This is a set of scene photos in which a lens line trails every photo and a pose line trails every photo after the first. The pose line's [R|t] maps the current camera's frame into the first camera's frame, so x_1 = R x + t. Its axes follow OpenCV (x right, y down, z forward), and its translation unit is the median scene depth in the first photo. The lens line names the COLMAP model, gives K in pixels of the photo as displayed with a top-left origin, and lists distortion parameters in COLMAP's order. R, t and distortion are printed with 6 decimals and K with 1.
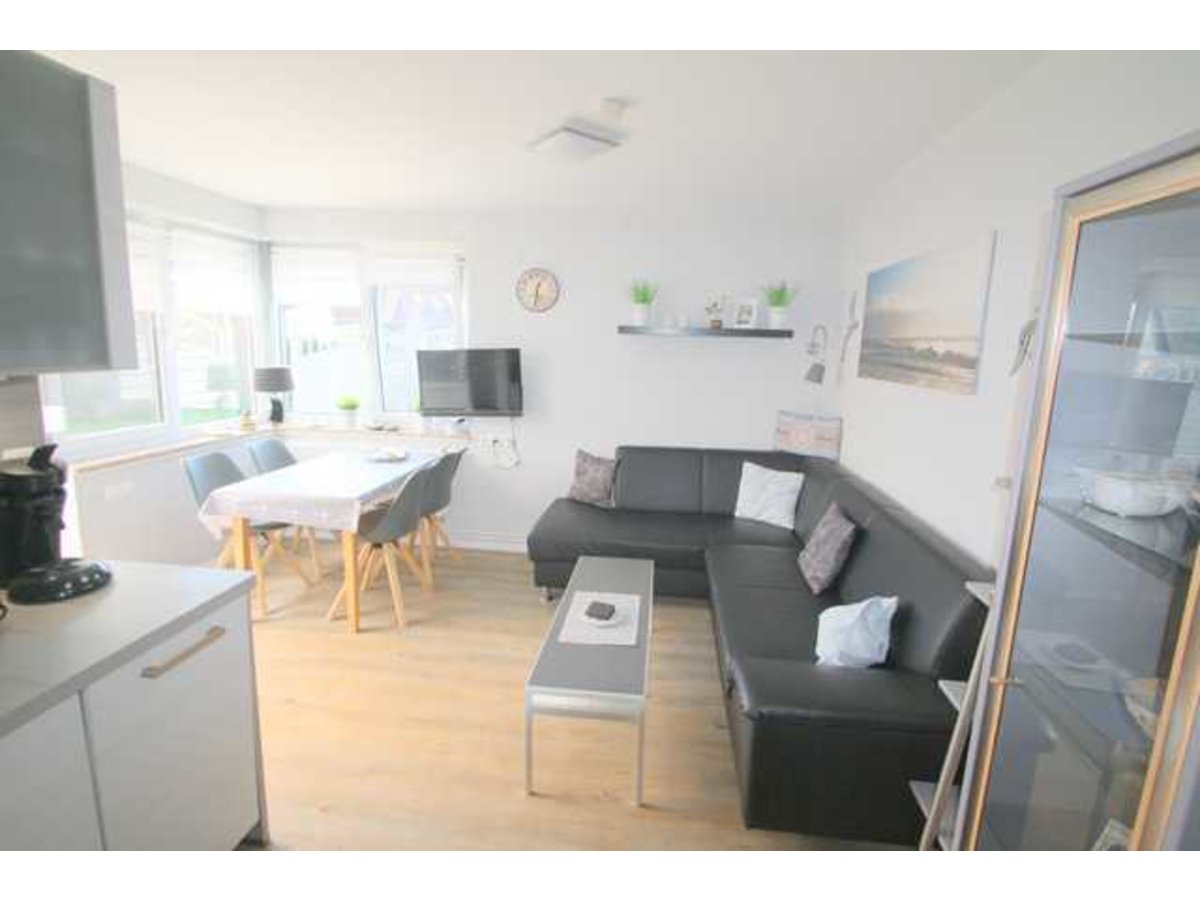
lens RADIAL K [[559.1, 0, 600.3], [0, 559.1, 429.7], [0, 0, 1]] dist [0.001932, -0.012945]
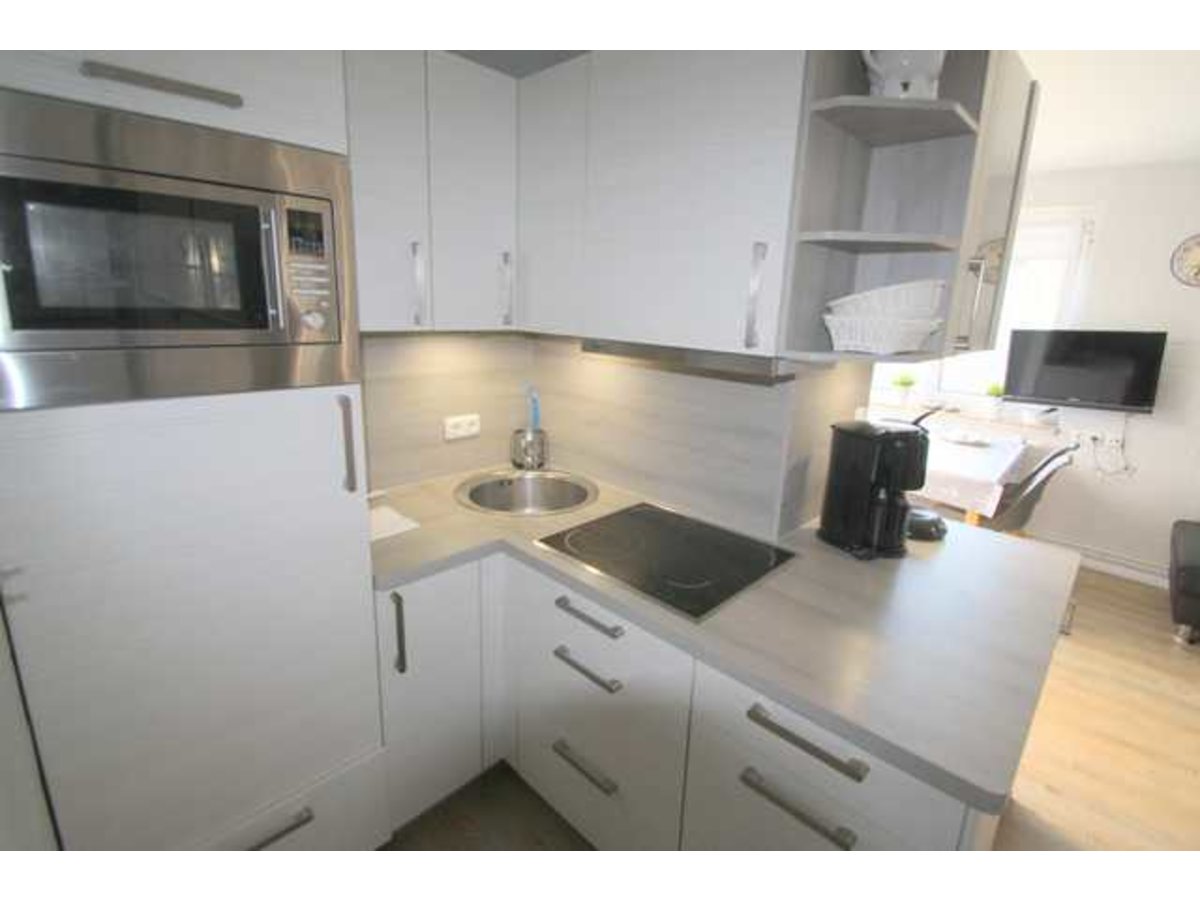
lens RADIAL K [[559.1, 0, 600.3], [0, 559.1, 429.7], [0, 0, 1]] dist [0.001932, -0.012945]
pose [[0.795301, 0.136975, -0.590537, -0.297278], [-0.107327, 0.990565, 0.085219, 0.016463], [0.596638, -0.004395, 0.802499, -0.138713]]
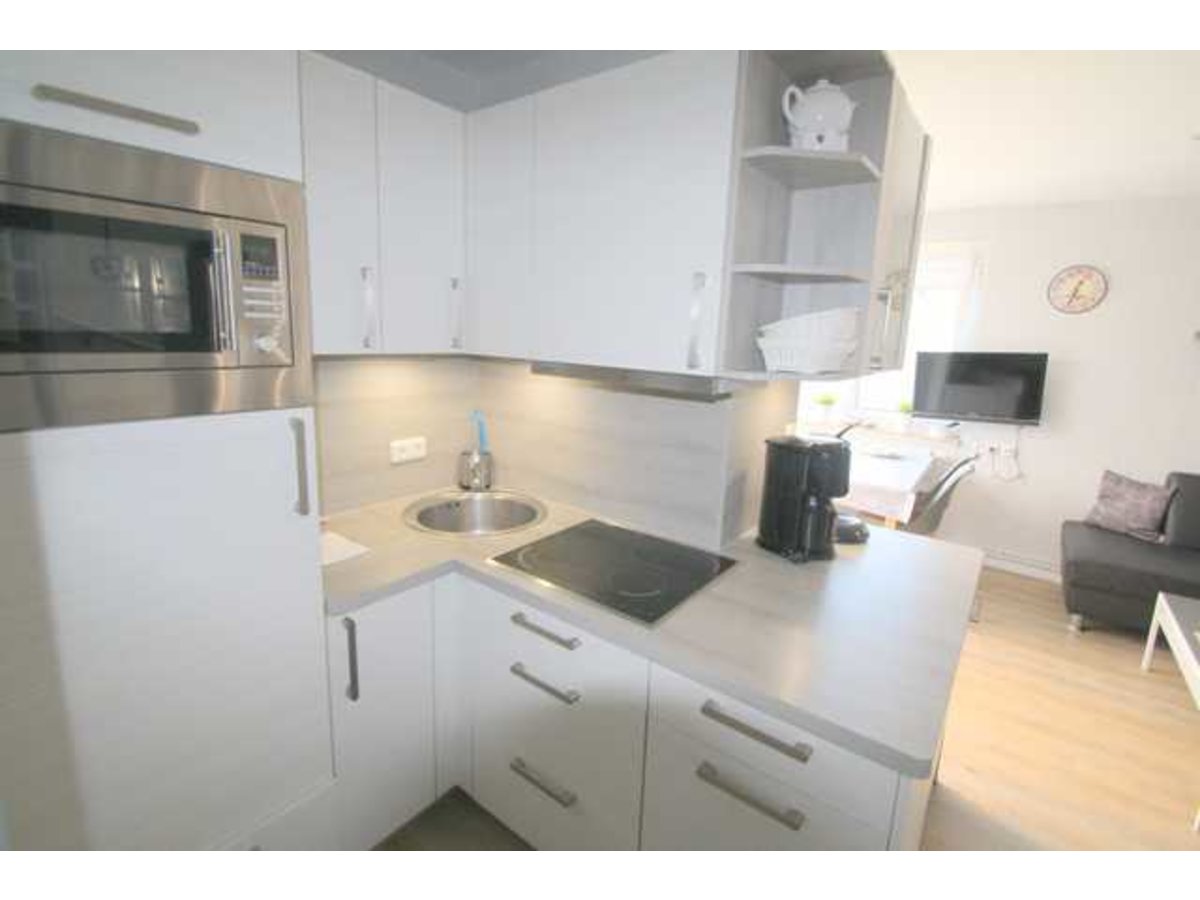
lens RADIAL K [[559.1, 0, 600.3], [0, 559.1, 429.7], [0, 0, 1]] dist [0.001932, -0.012945]
pose [[0.860214, 0.097659, -0.500495, -0.296389], [-0.093789, 0.995046, 0.032961, 0.019203], [0.501234, 0.018587, 0.865112, -0.155424]]
